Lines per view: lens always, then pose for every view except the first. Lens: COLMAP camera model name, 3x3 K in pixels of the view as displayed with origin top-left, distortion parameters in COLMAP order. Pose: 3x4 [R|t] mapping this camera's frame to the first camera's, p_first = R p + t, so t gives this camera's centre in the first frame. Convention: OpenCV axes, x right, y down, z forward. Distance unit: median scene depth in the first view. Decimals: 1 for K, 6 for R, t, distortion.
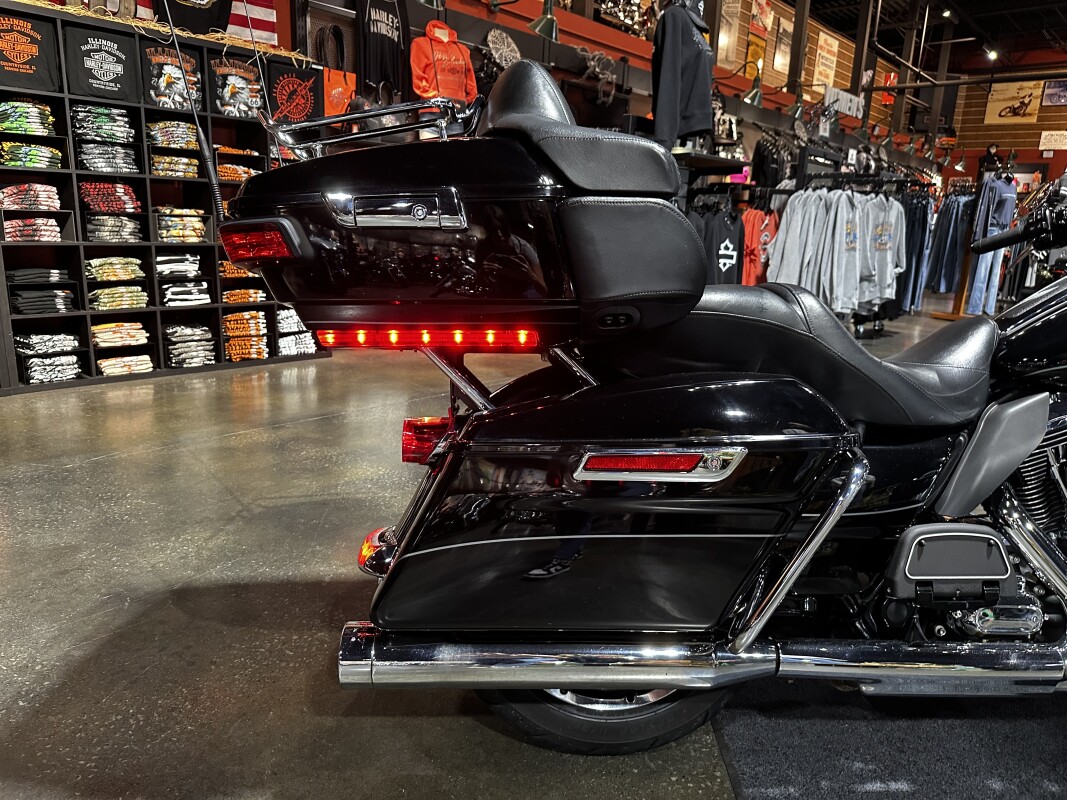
lens RADIAL K [[762.4, 0, 547.7], [0, 762.4, 397.0], [0, 0, 1]] dist [0.007421, 0.000891]
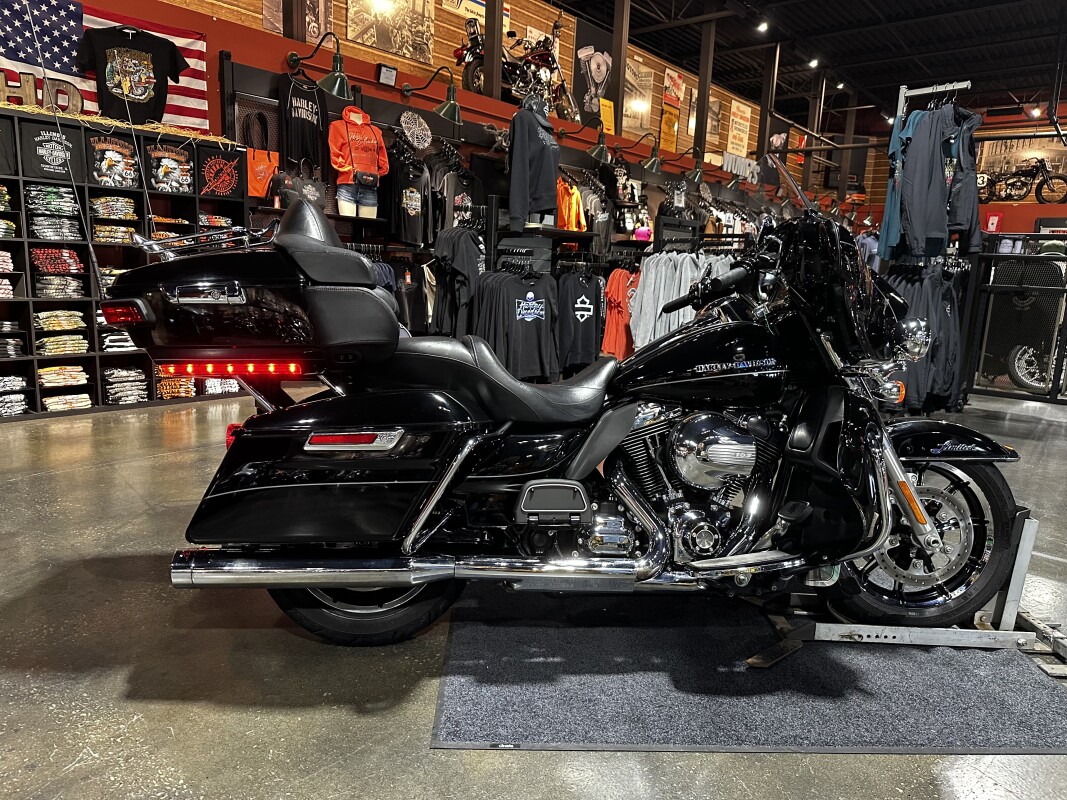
lens RADIAL K [[742.3, 0, 520.5], [0, 742.3, 401.5], [0, 0, 1]] dist [0.039473, -0.025443]
pose [[0.999686, -0.005056, 0.024562, 0.108366], [0.006305, 0.998676, -0.051052, 0.019536], [-0.024271, 0.051191, 0.998394, -0.156980]]
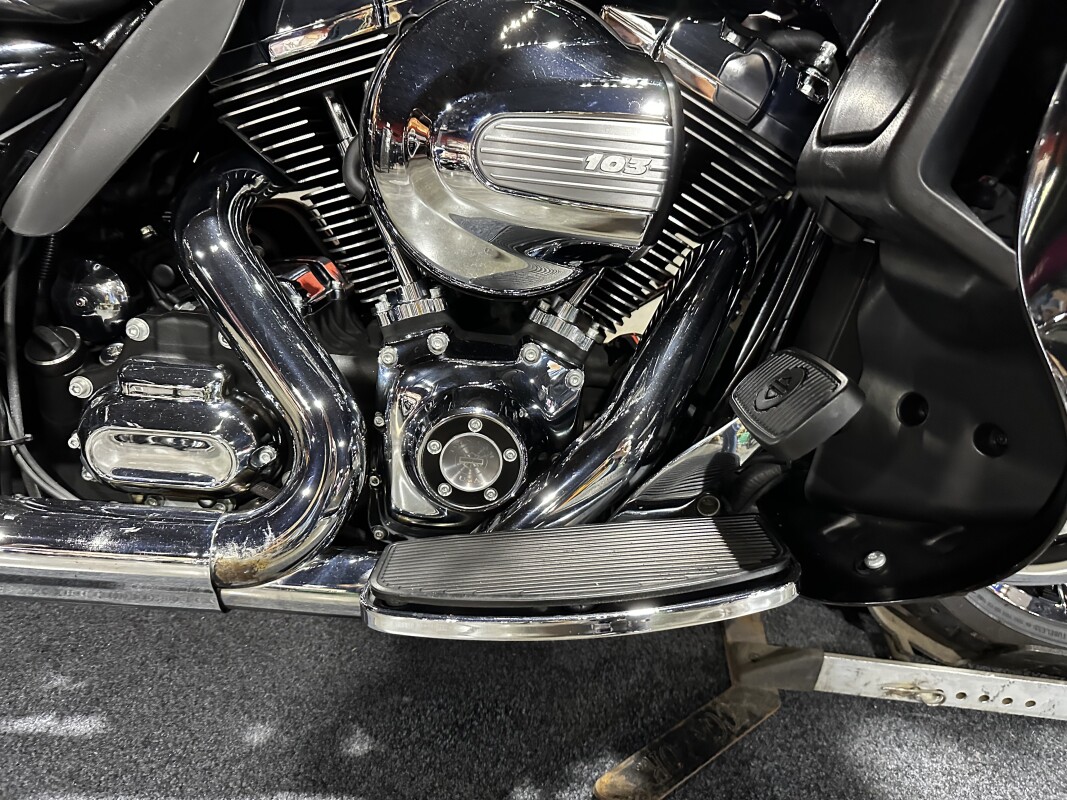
lens RADIAL K [[762.4, 0, 547.7], [0, 762.4, 397.0], [0, 0, 1]] dist [0.007421, 0.000891]
pose [[0.998892, 0.043701, -0.017470, 0.246923], [-0.037943, 0.967388, 0.250440, 0.035540], [0.027845, -0.249499, 0.967975, 0.170915]]
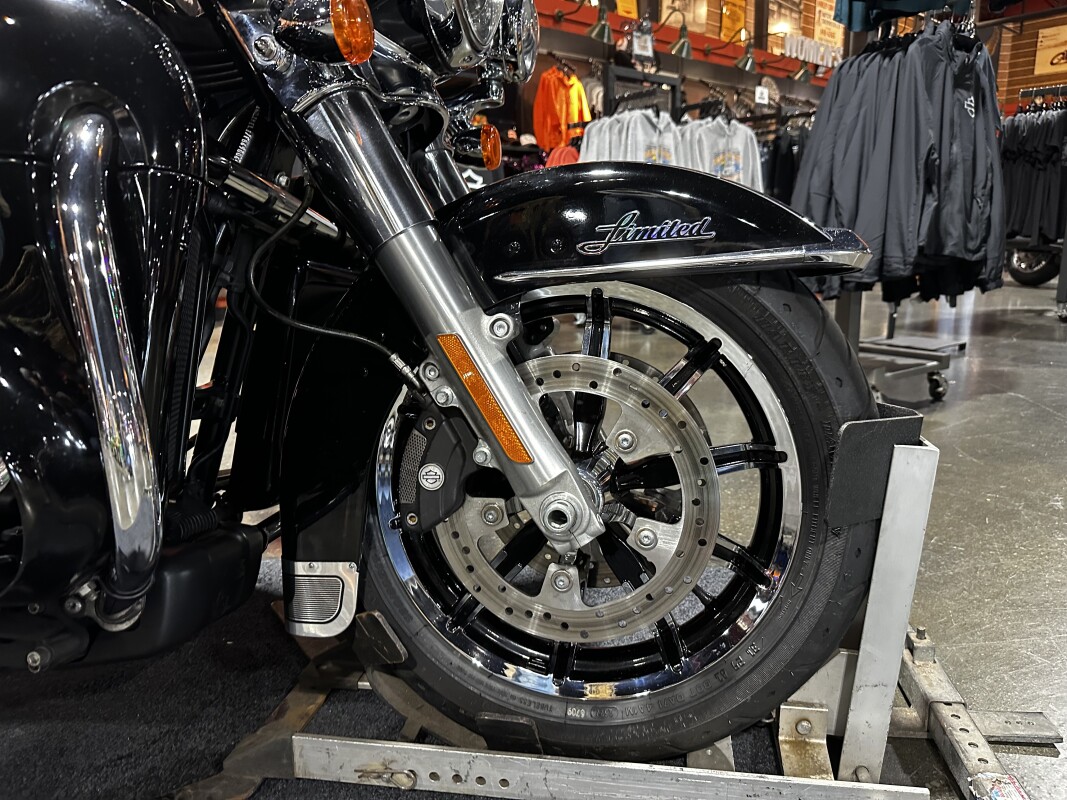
lens RADIAL K [[742.3, 0, 520.5], [0, 742.3, 401.5], [0, 0, 1]] dist [0.039473, -0.025443]
pose [[0.991079, -0.038391, -0.127625, 0.395734], [0.038786, 0.999247, 0.000606, 0.061414], [0.127506, -0.005550, 0.991822, 0.163611]]
